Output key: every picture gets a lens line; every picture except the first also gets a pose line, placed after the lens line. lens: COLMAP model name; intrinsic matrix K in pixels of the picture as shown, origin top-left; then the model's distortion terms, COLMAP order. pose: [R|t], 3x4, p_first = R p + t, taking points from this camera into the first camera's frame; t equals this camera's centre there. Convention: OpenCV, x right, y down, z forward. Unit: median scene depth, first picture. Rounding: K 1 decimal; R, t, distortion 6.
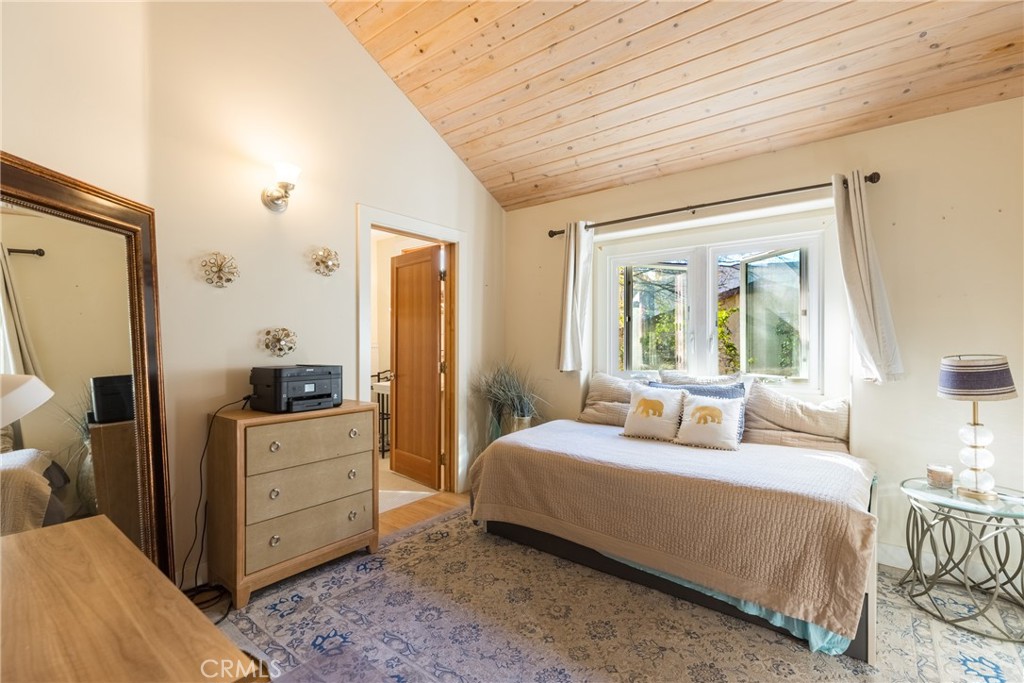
lens RADIAL K [[464.6, 0, 512.0], [0, 464.6, 341.5], [0, 0, 1]] dist [0.011388, -0.000067]
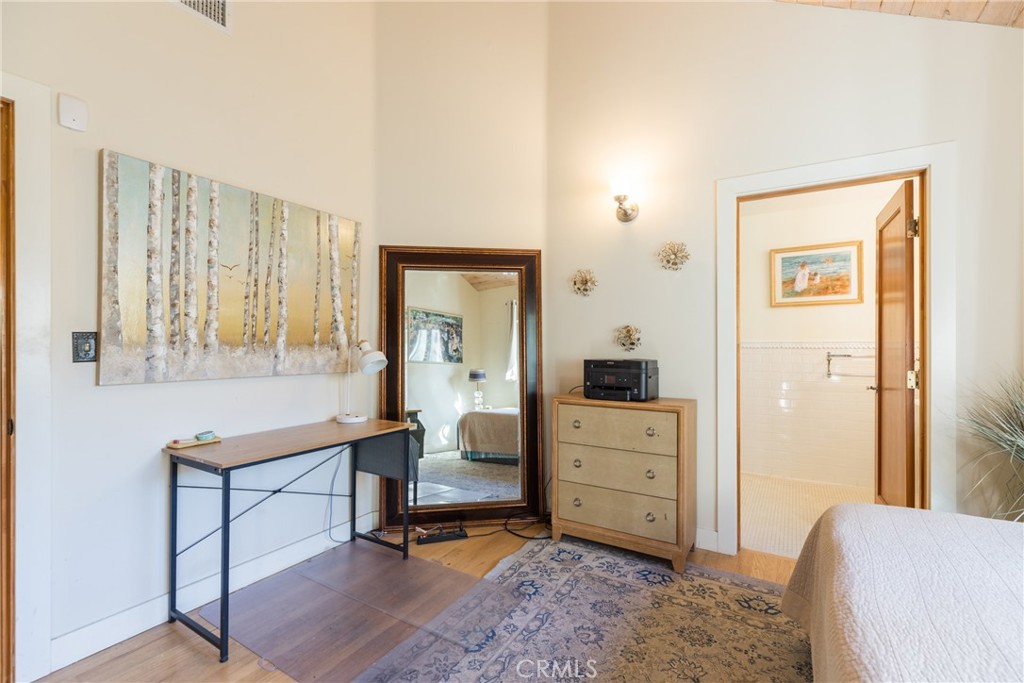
lens RADIAL K [[448.9, 0, 512.0], [0, 448.9, 341.5], [0, 0, 1]] dist [-0.000353, -0.000026]
pose [[0.127949, -0.005447, -0.991766, 0.598090], [-0.002890, 0.999979, -0.005865, 0.018716], [0.991777, 0.003617, 0.127930, 0.658187]]
